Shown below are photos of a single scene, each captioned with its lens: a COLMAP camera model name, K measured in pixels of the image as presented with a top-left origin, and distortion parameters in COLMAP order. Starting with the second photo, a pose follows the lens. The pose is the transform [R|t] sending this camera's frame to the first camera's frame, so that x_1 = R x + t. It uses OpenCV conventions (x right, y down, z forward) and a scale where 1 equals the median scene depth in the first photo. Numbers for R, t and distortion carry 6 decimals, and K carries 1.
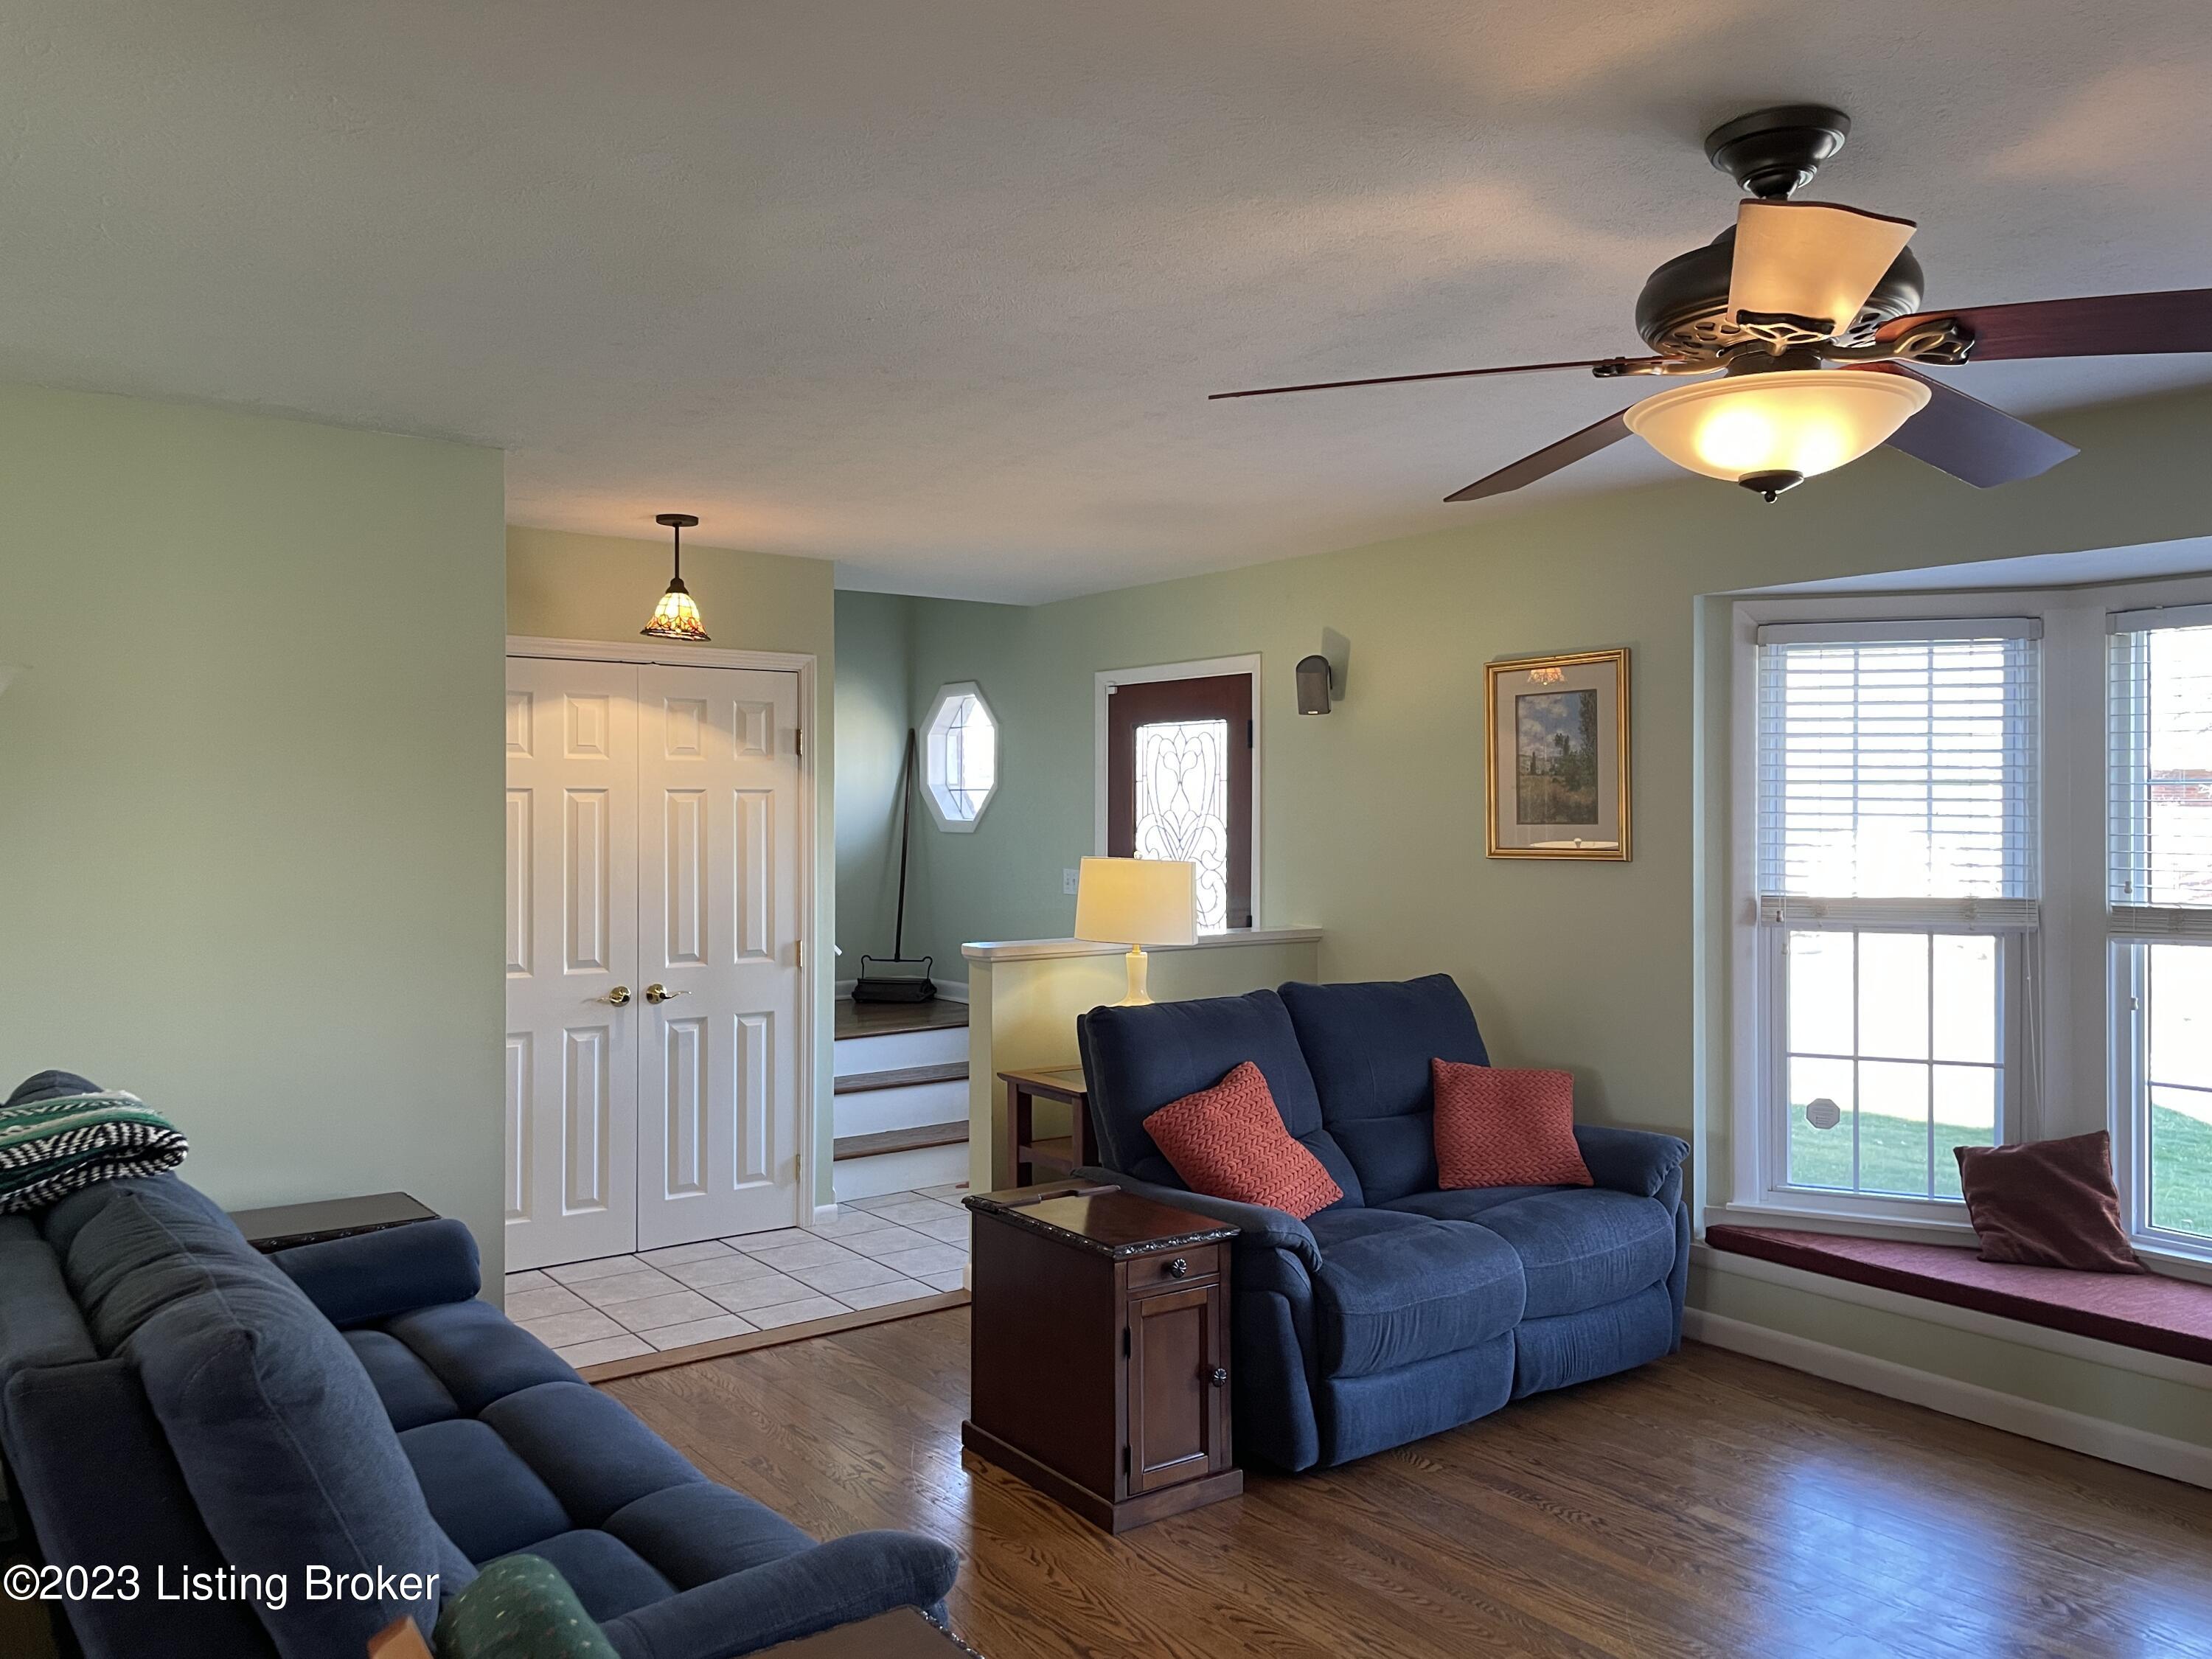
lens RADIAL K [[1658.3, 0, 1096.6], [0, 1658.3, 814.9], [0, 0, 1]] dist [0.073625, -0.098577]
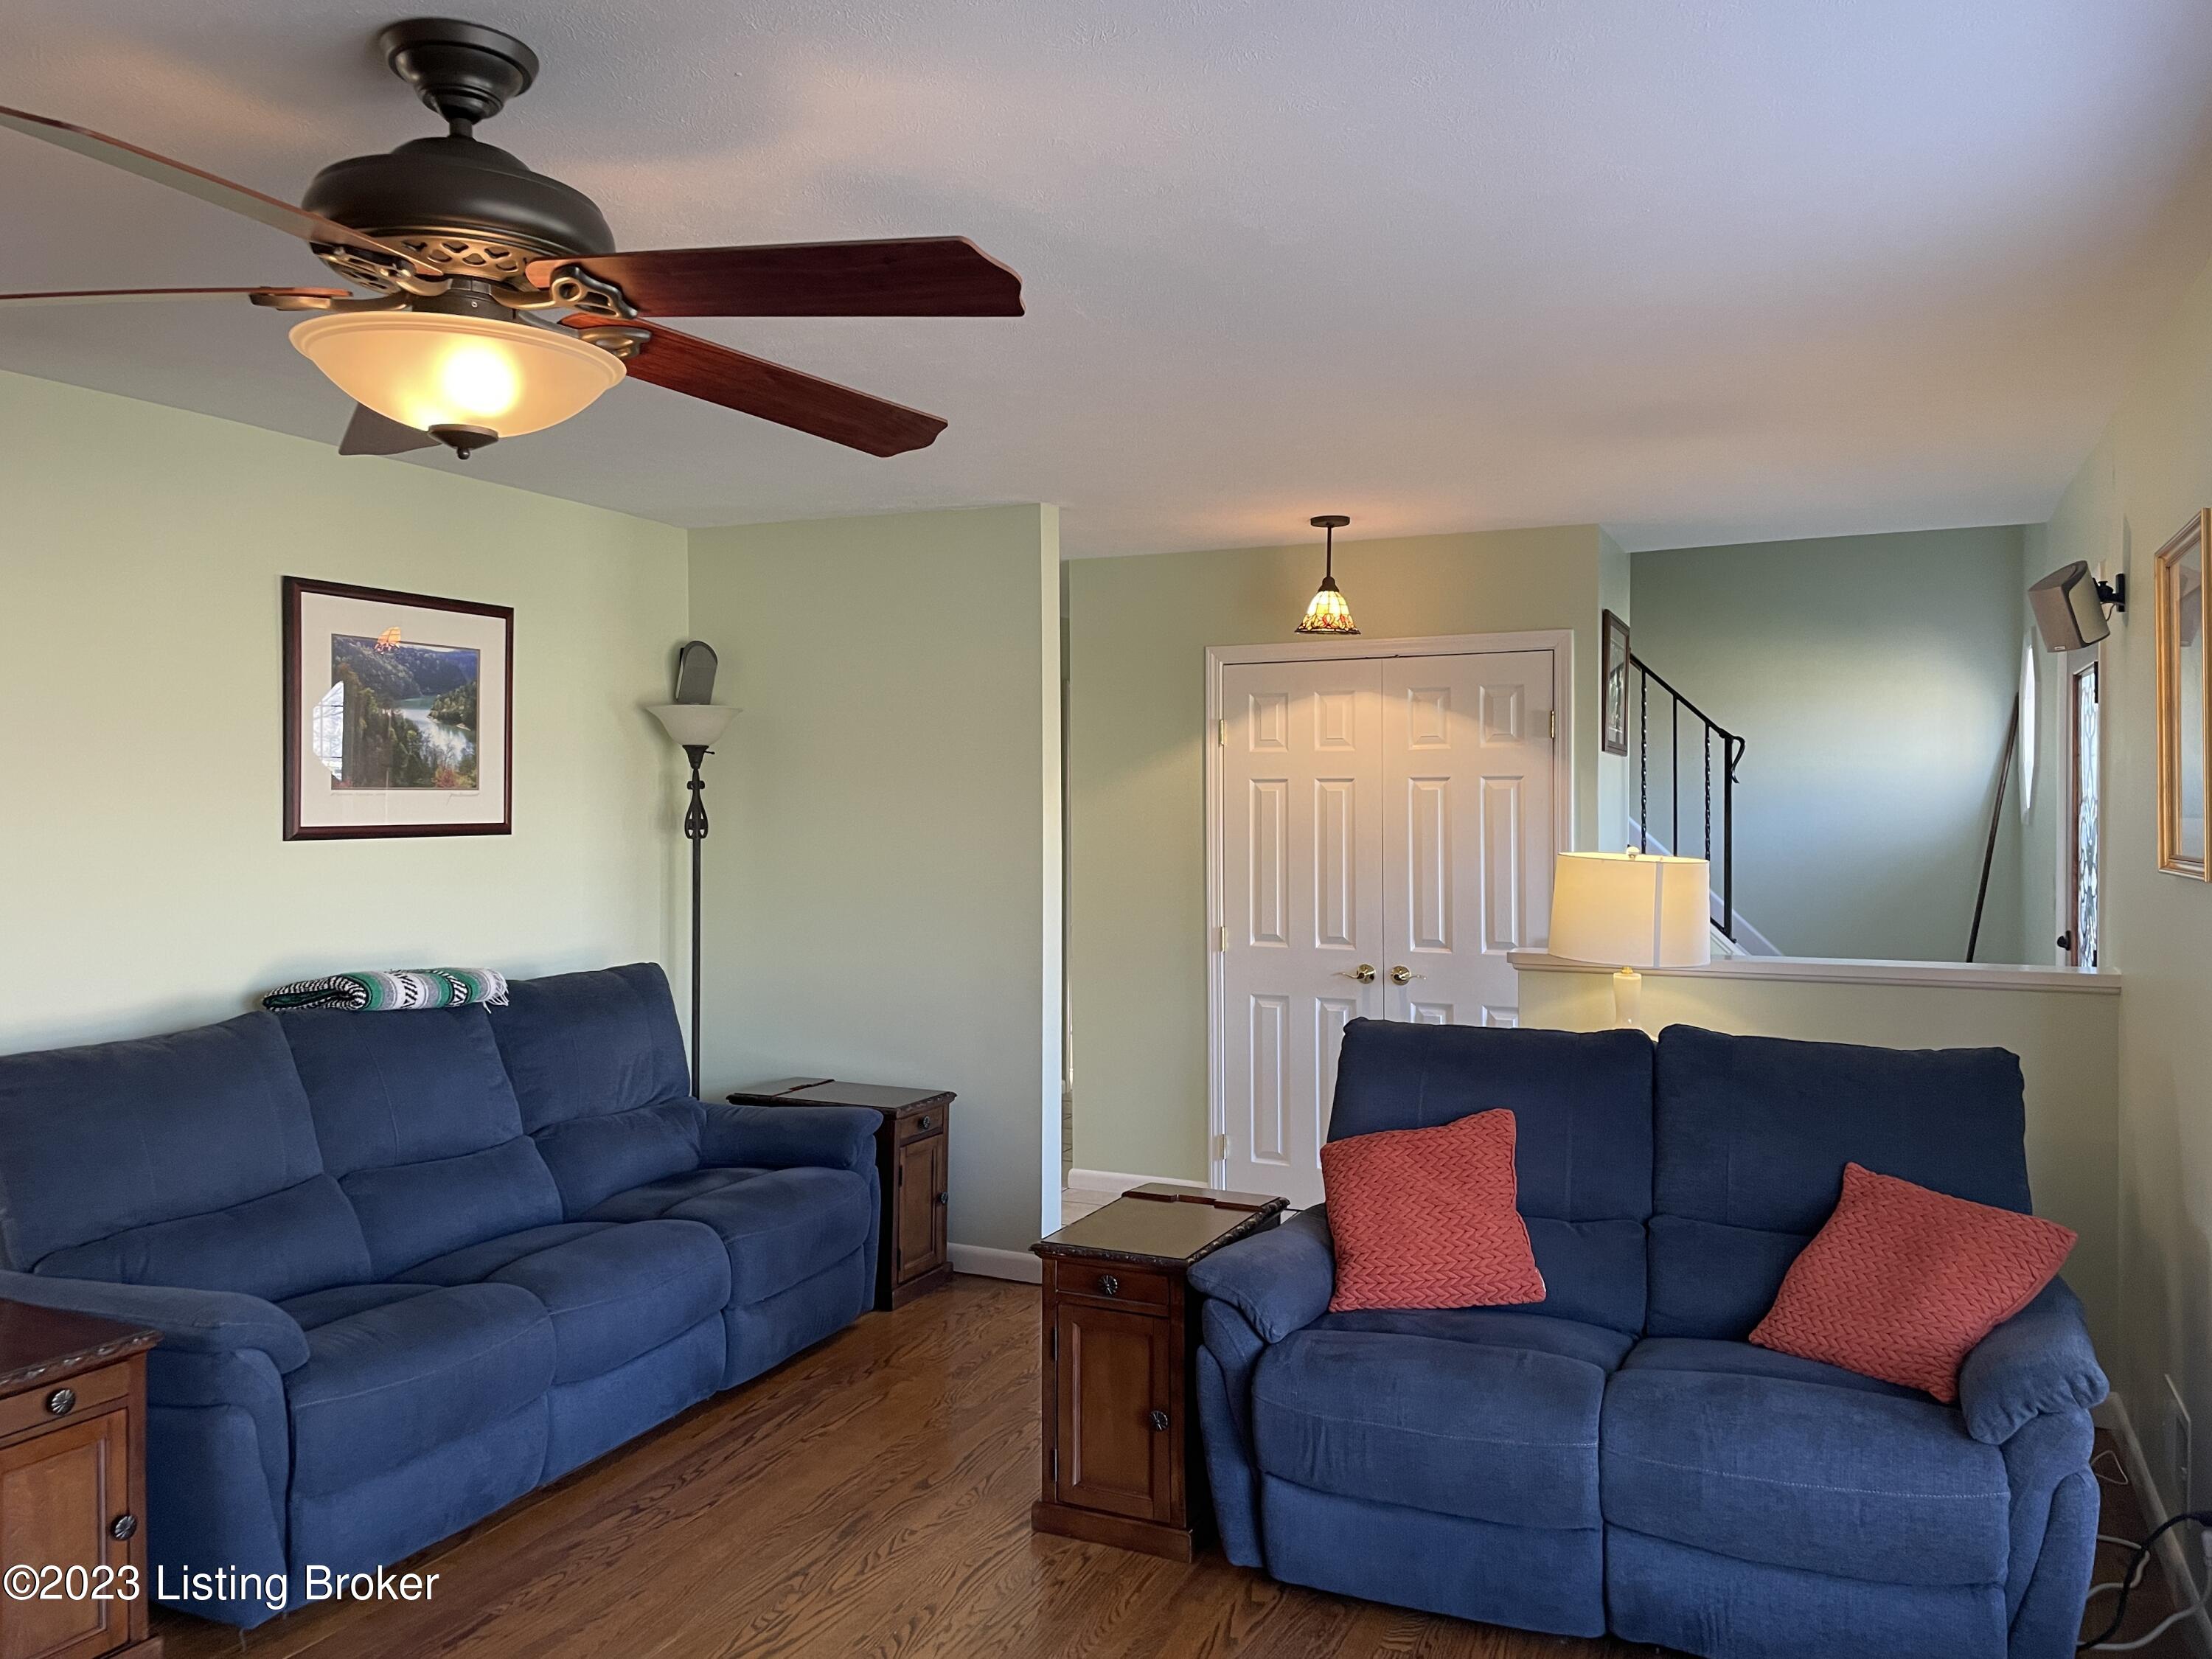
lens RADIAL K [[1658.3, 0, 1118.8], [0, 1658.3, 817.7], [0, 0, 1]] dist [0.073625, -0.098577]
pose [[0.492636, 0.009706, -0.870181, 0.641996], [0.000653, 0.999933, 0.011523, -0.003097], [0.870235, -0.006245, 0.492597, 0.399934]]
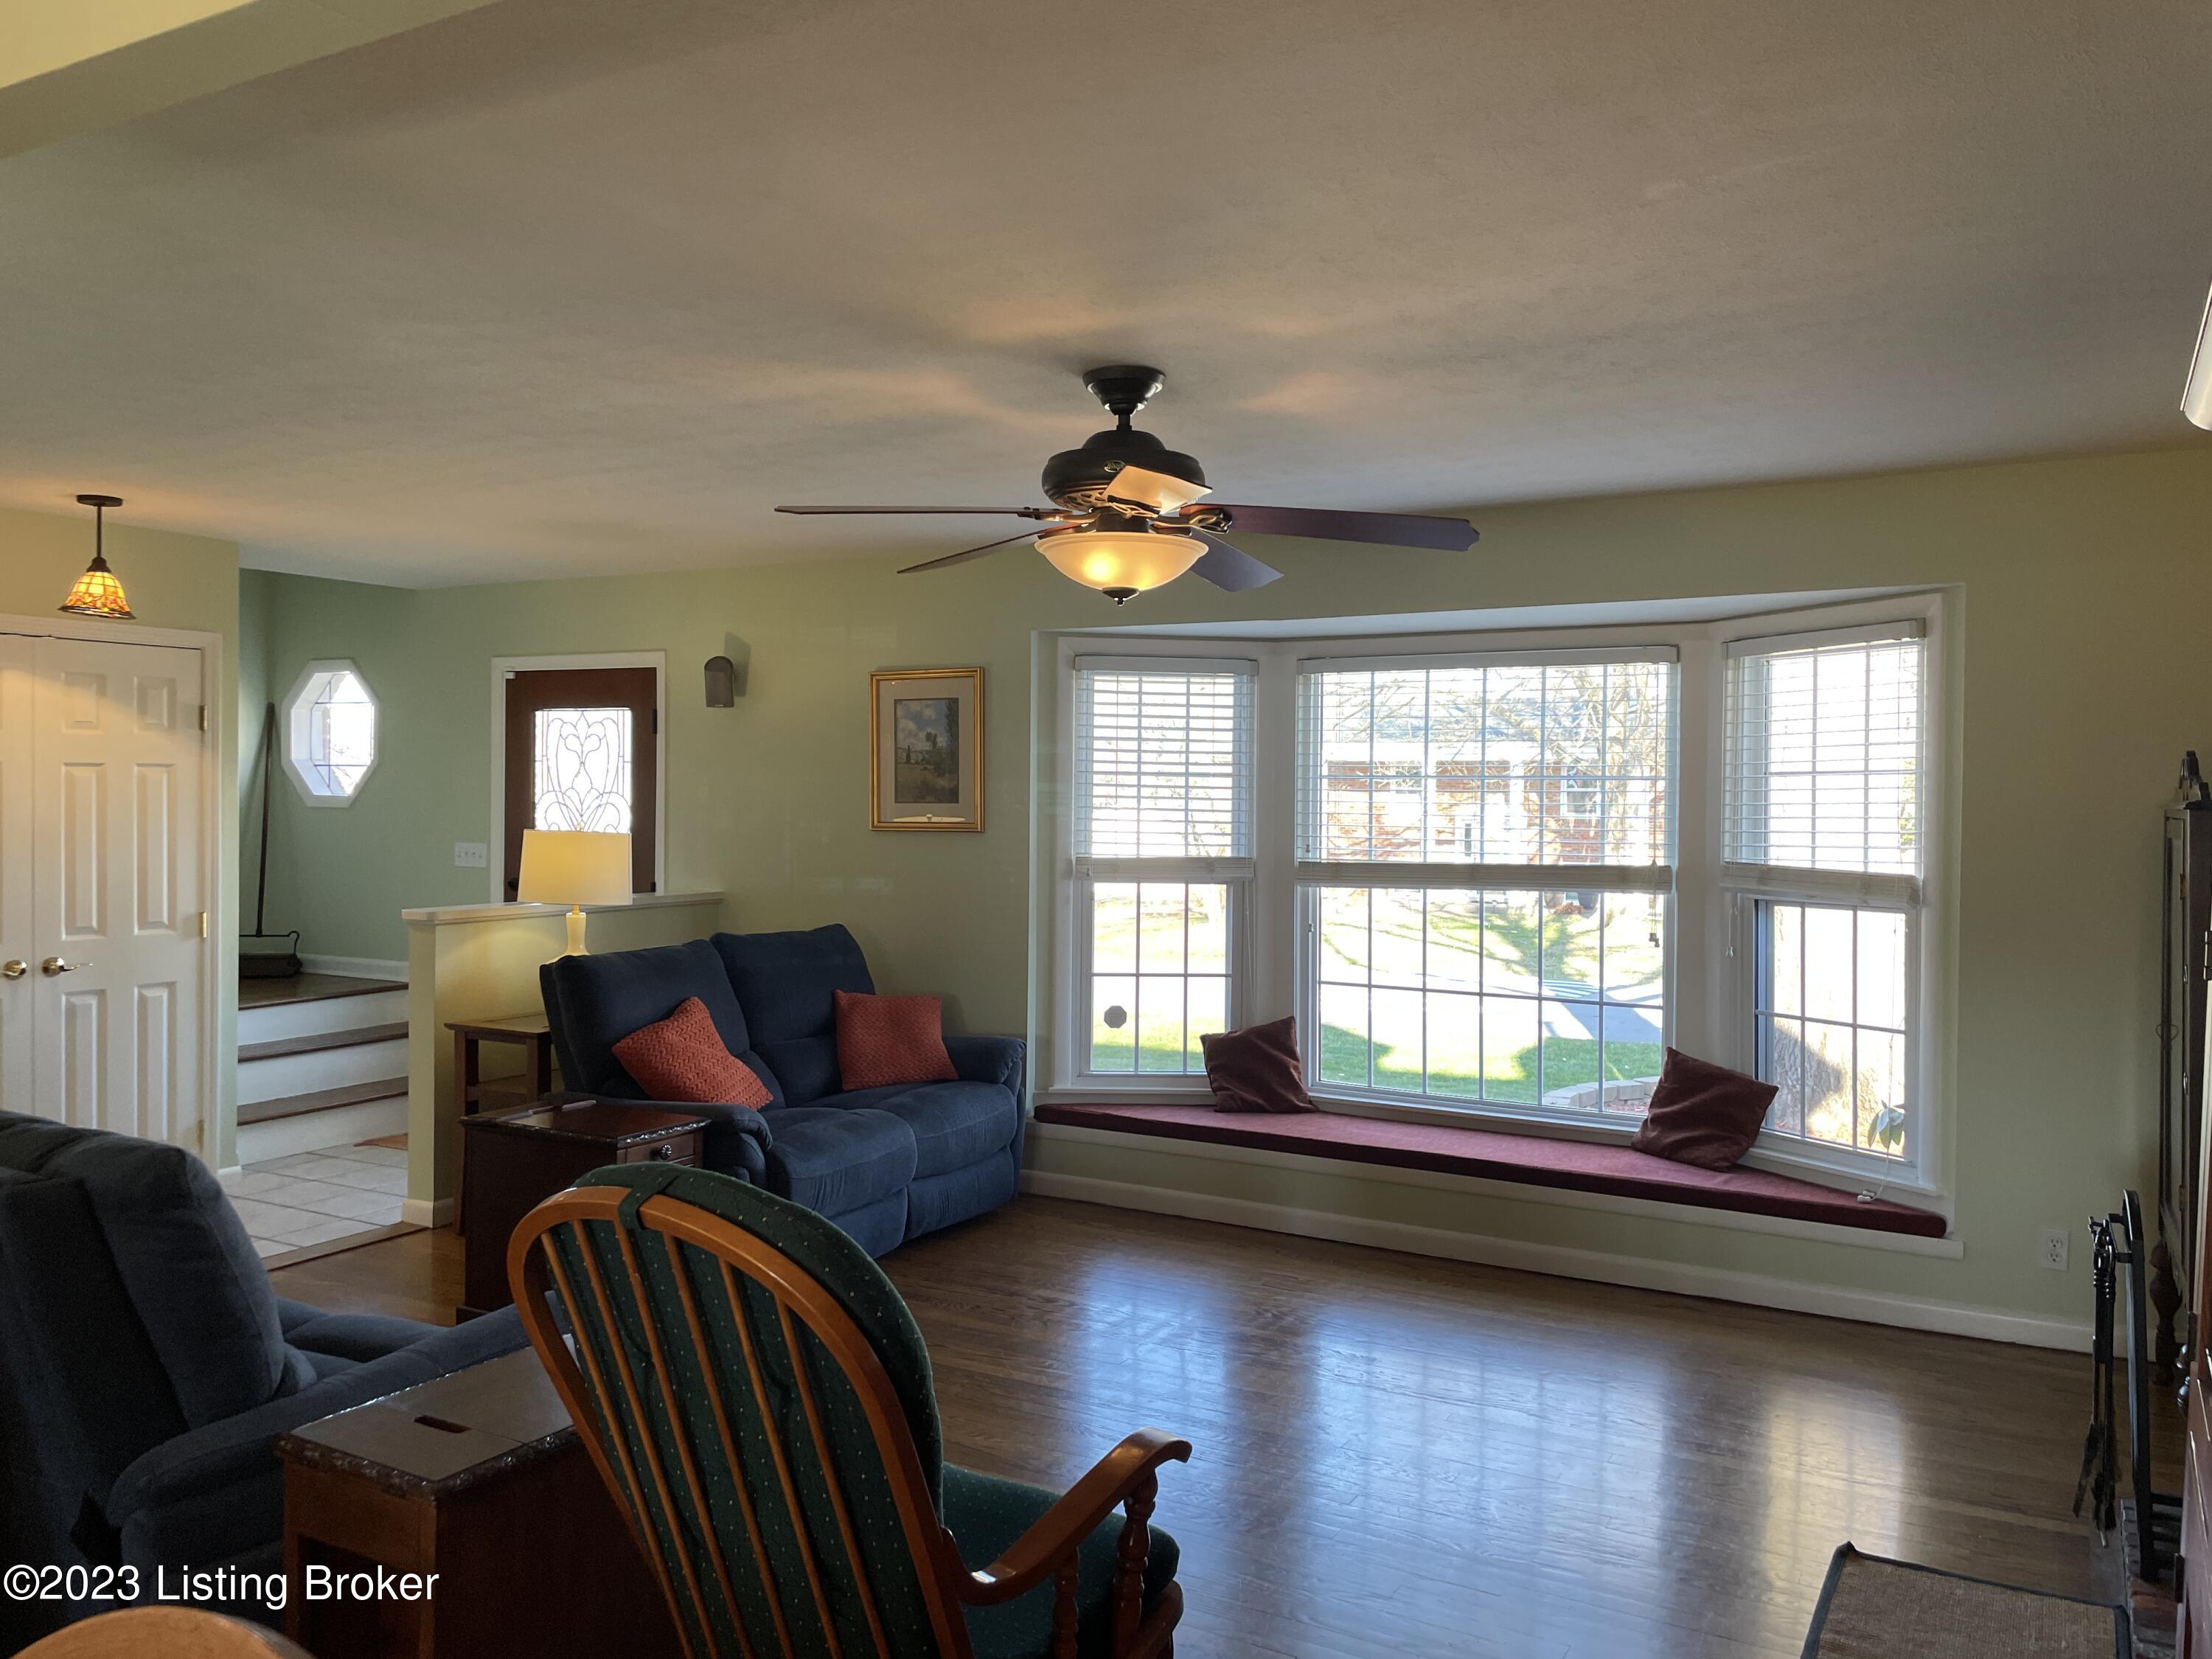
lens RADIAL K [[1658.3, 0, 1109.5], [0, 1658.3, 813.7], [0, 0, 1]] dist [0.073625, -0.098577]
pose [[0.909205, 0.003273, 0.416335, -0.126617], [-0.008255, 0.999914, 0.010167, -0.000371], [-0.416266, -0.012680, 0.909154, -0.211135]]
